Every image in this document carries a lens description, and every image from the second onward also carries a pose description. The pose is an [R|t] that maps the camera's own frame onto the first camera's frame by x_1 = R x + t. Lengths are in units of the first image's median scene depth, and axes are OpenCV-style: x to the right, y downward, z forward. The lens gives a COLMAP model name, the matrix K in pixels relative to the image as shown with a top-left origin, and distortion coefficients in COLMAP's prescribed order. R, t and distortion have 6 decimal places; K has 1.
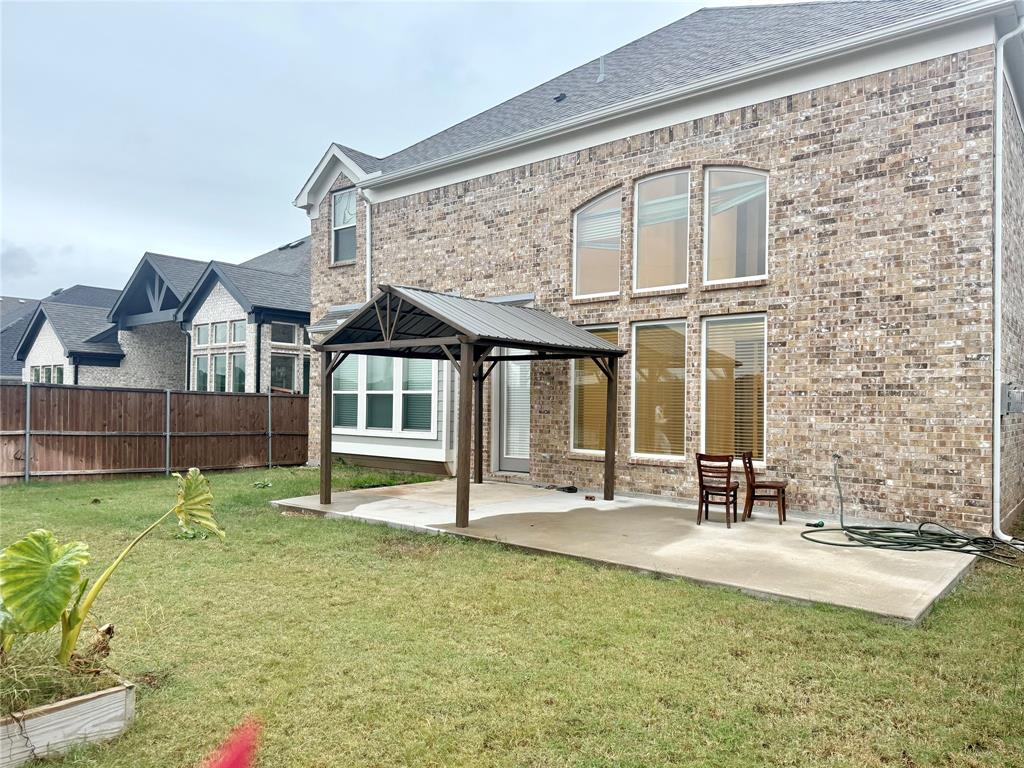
lens RADIAL K [[714.7, 0, 534.8], [0, 714.7, 390.4], [0, 0, 1]] dist [0.133471, -0.246953]
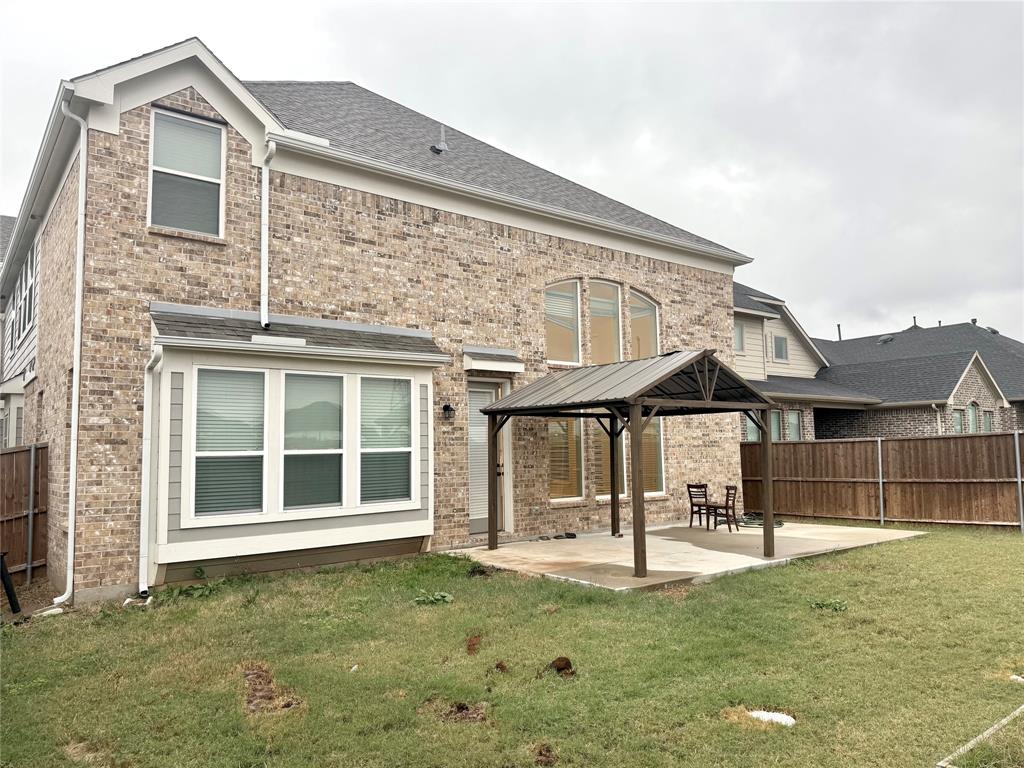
lens RADIAL K [[714.7, 0, 534.8], [0, 714.7, 390.4], [0, 0, 1]] dist [0.133471, -0.246953]
pose [[0.202634, 0.072495, 0.976567, -0.997793], [0.010832, 0.997029, -0.076262, -0.000832], [-0.979195, 0.026032, 0.201247, 0.774968]]
